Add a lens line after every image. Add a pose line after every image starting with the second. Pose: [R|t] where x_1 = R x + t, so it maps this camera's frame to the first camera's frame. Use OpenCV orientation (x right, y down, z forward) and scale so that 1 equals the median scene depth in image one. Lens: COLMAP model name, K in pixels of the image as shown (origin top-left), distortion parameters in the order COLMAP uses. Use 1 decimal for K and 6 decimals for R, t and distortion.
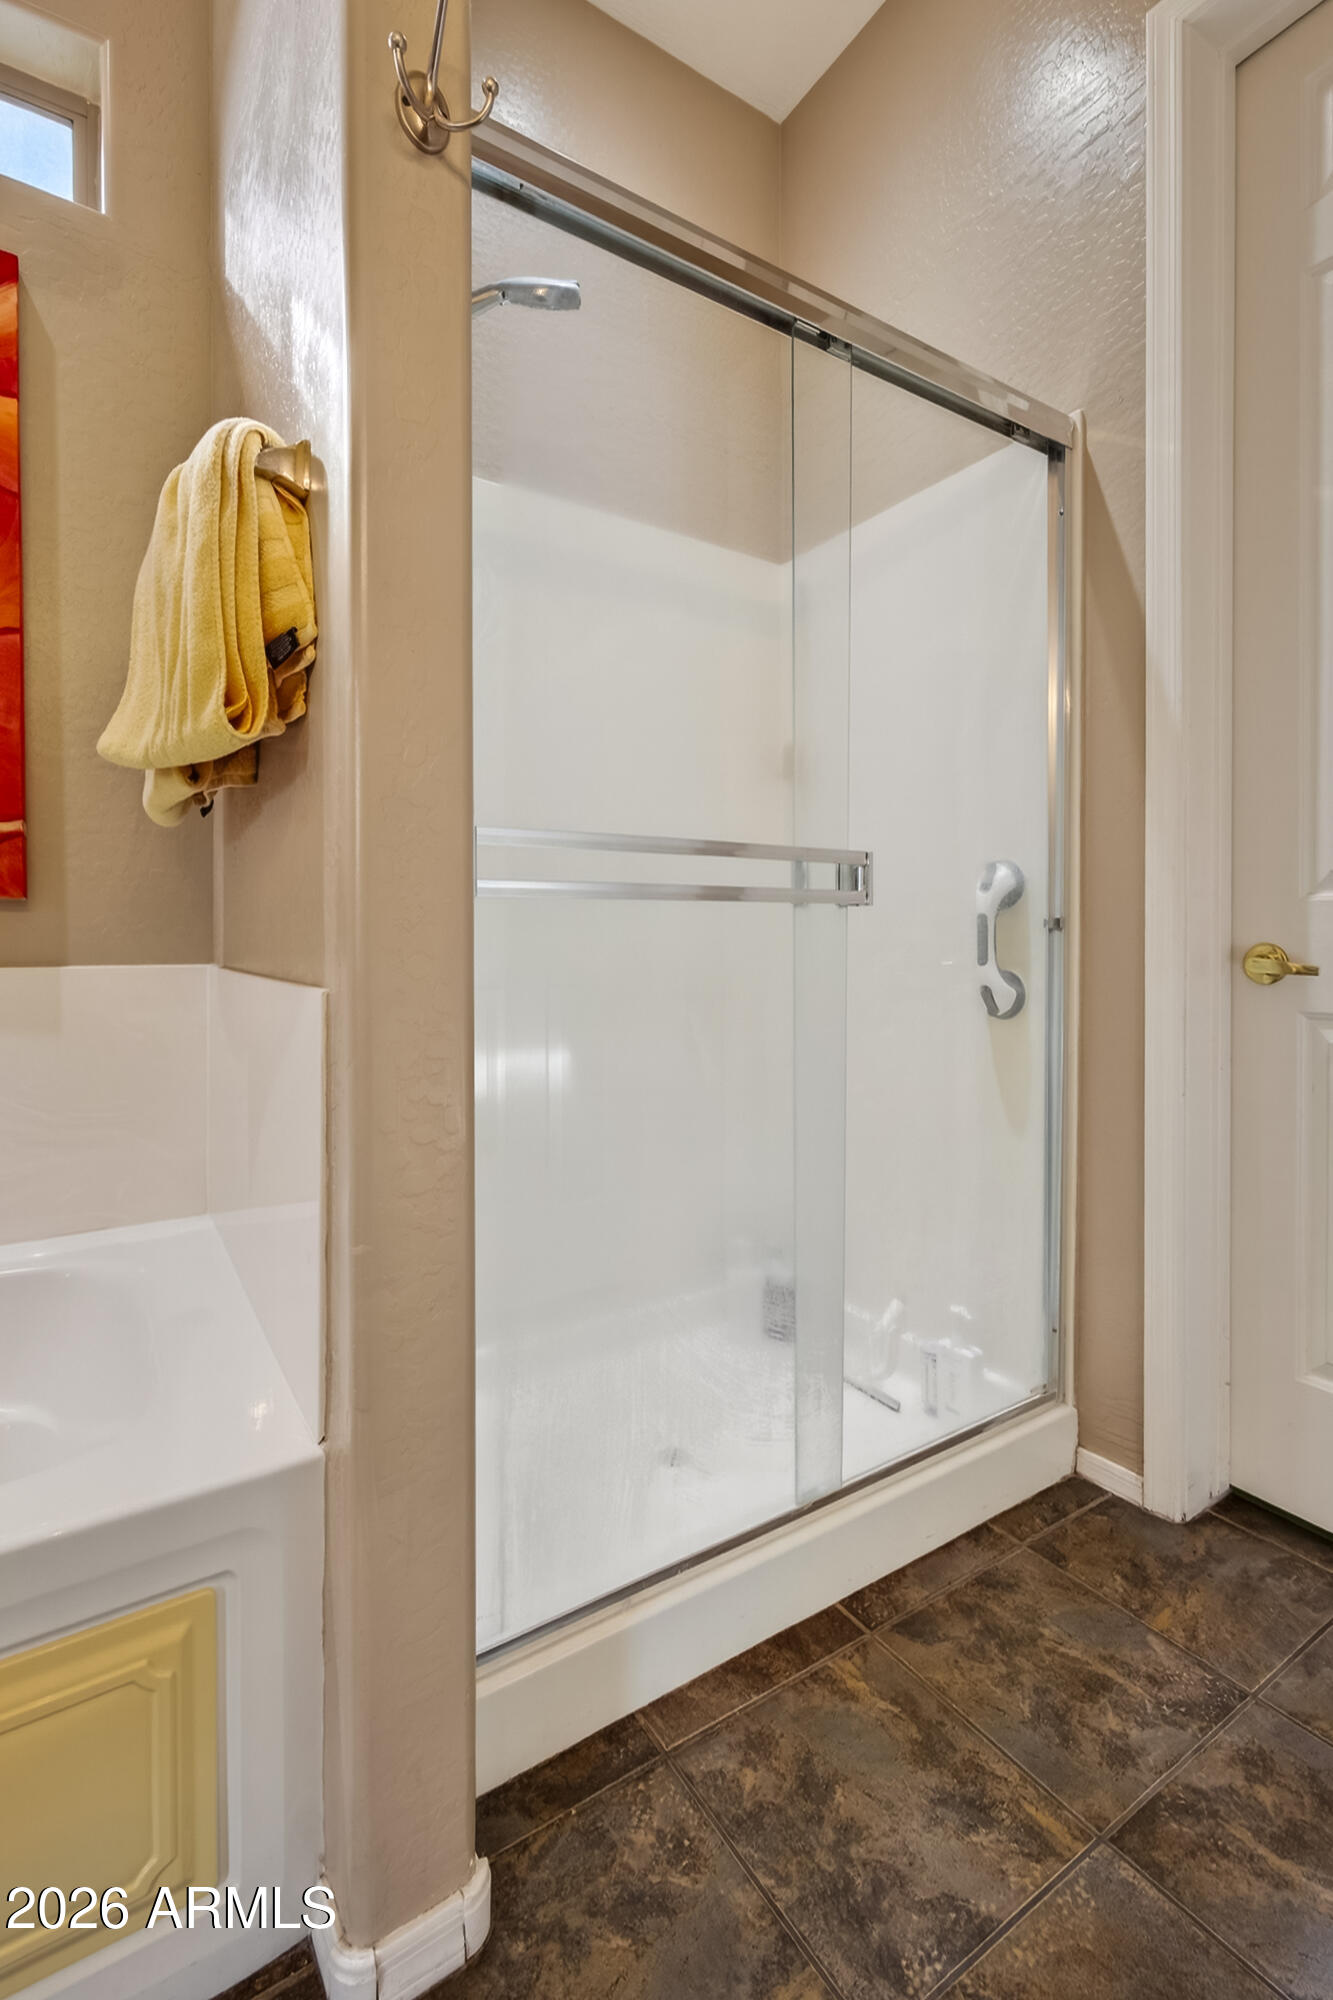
lens RADIAL K [[877.4, 0, 748.9], [0, 877.4, 952.7], [0, 0, 1]] dist [-0.002647, -0.000165]
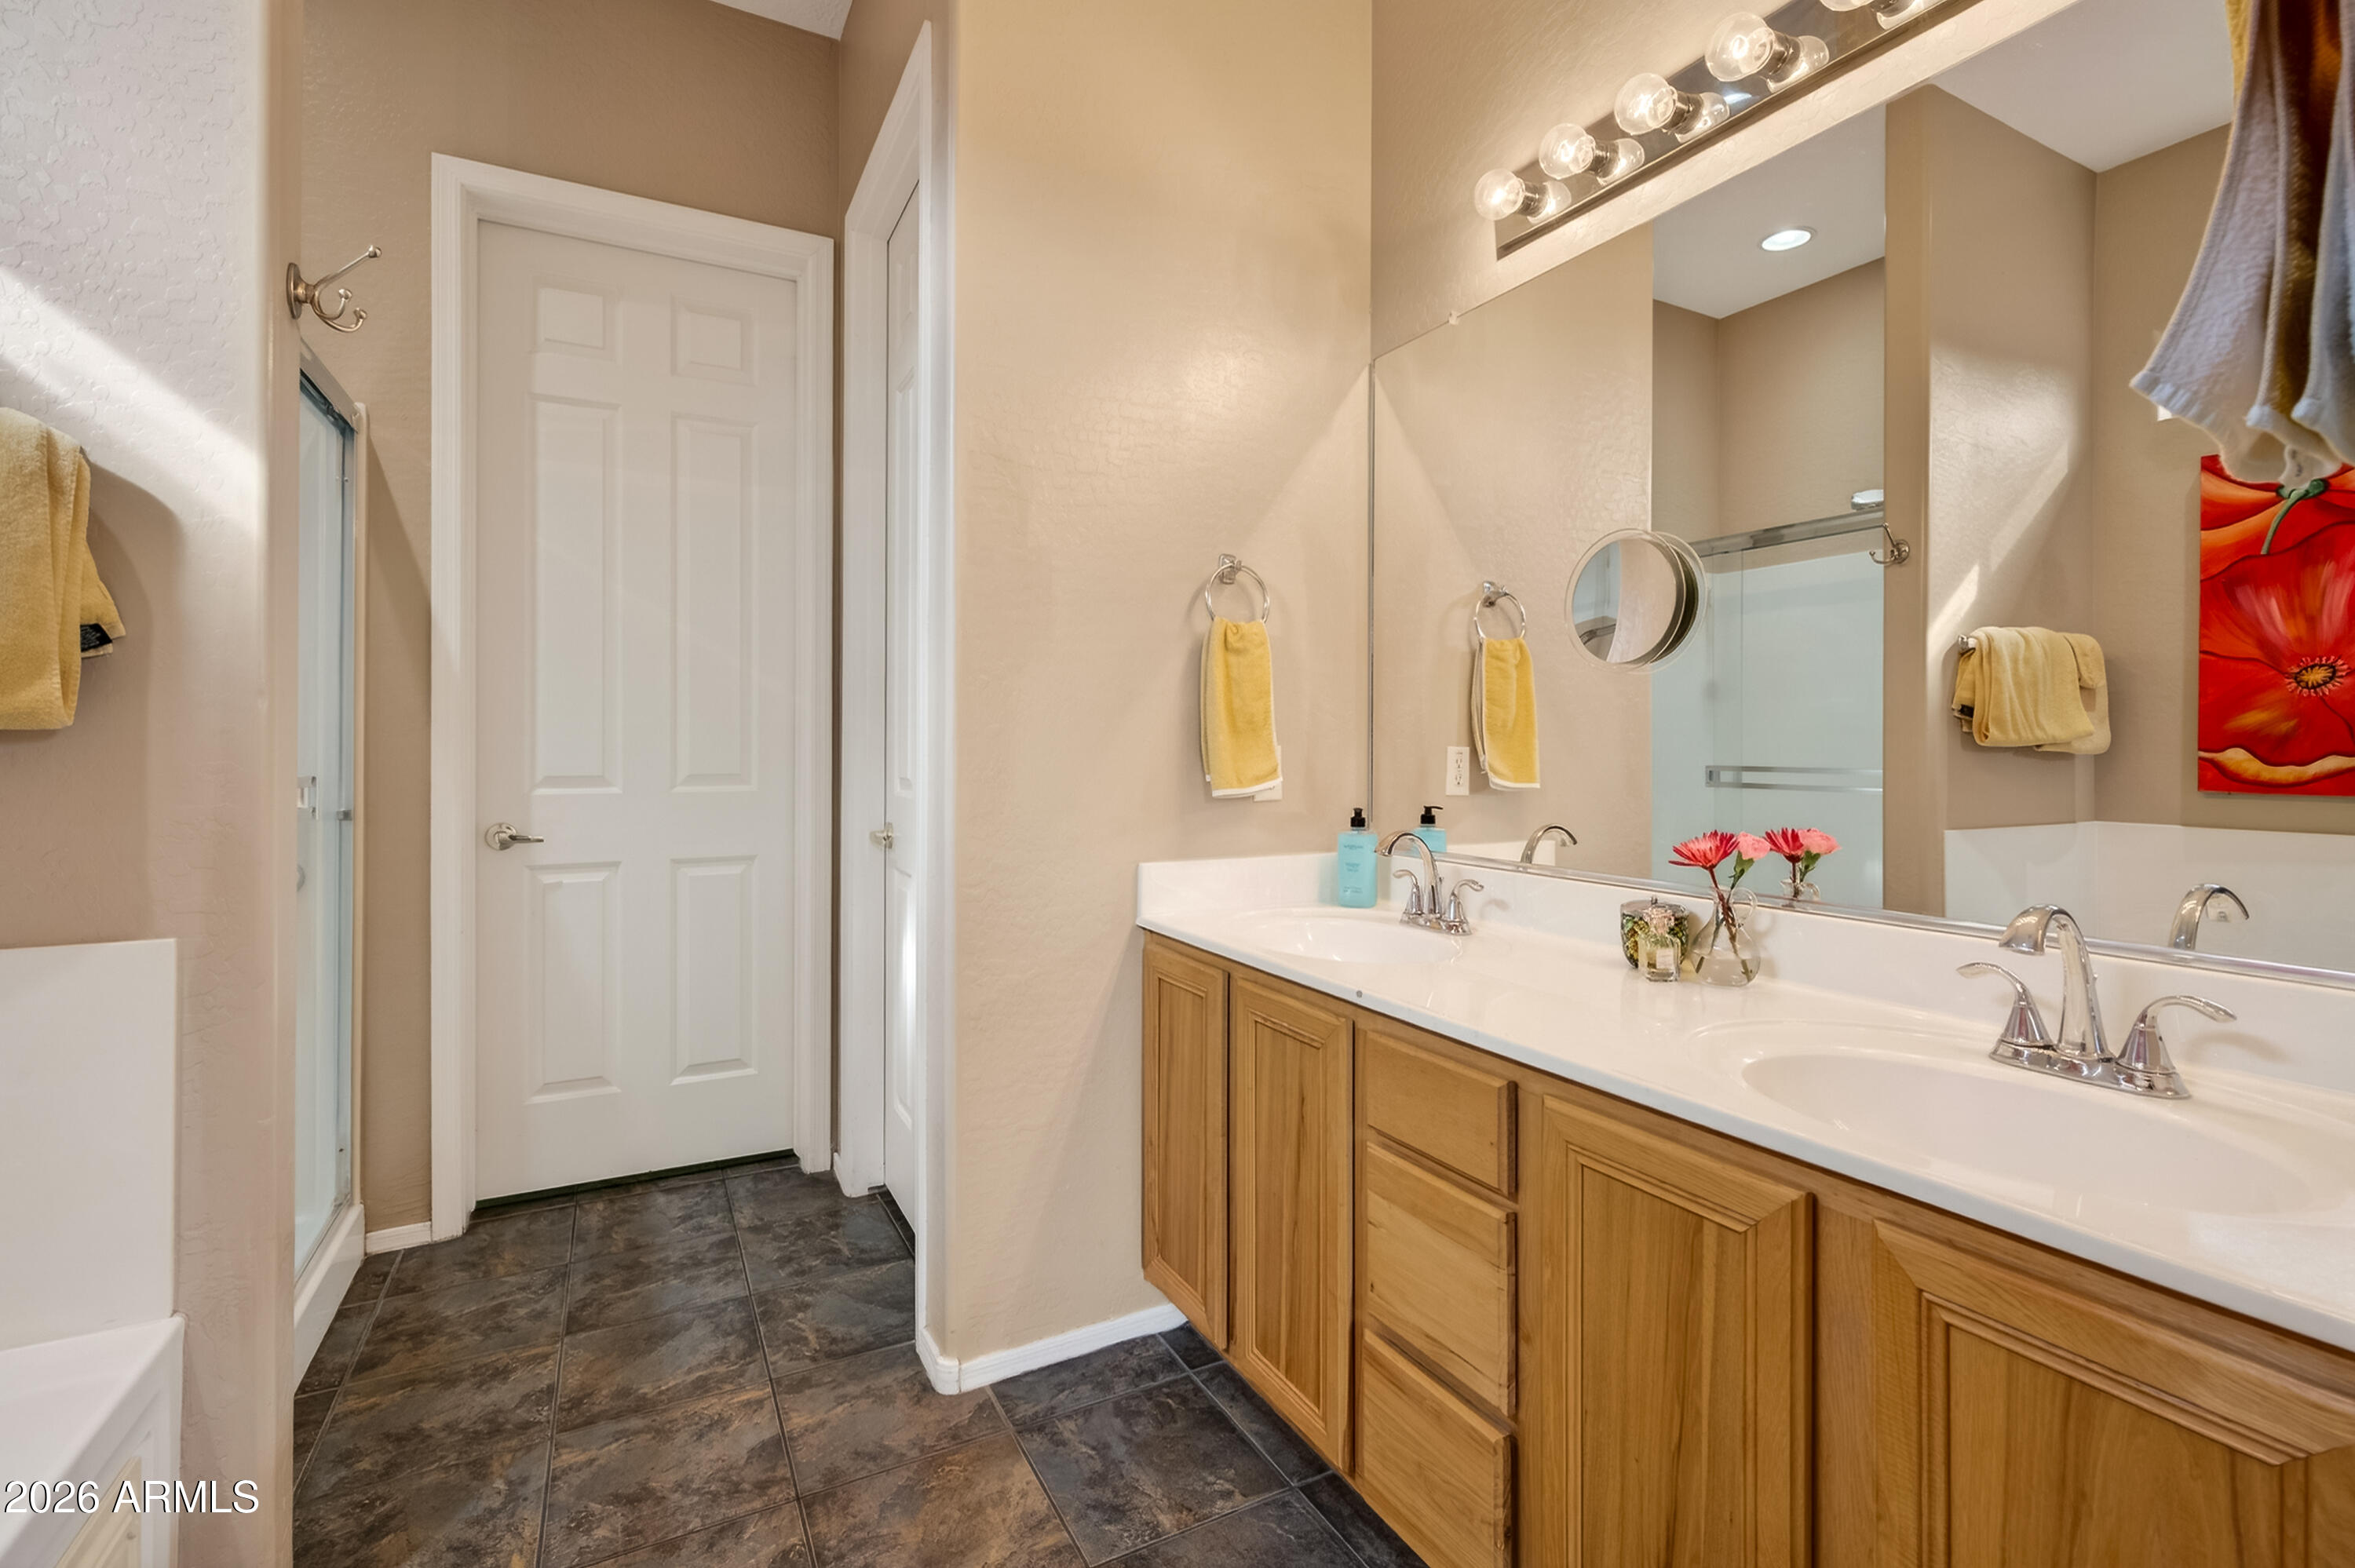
lens RADIAL K [[1033.0, 0, 1174.6], [0, 1033.0, 761.9], [0, 0, 1]] dist [-0.002647, -0.000165]
pose [[0.089493, -0.006432, 0.995967, -1.217989], [0.004138, 0.999973, 0.006086, -0.139002], [-0.995979, 0.003576, 0.089517, -0.345832]]
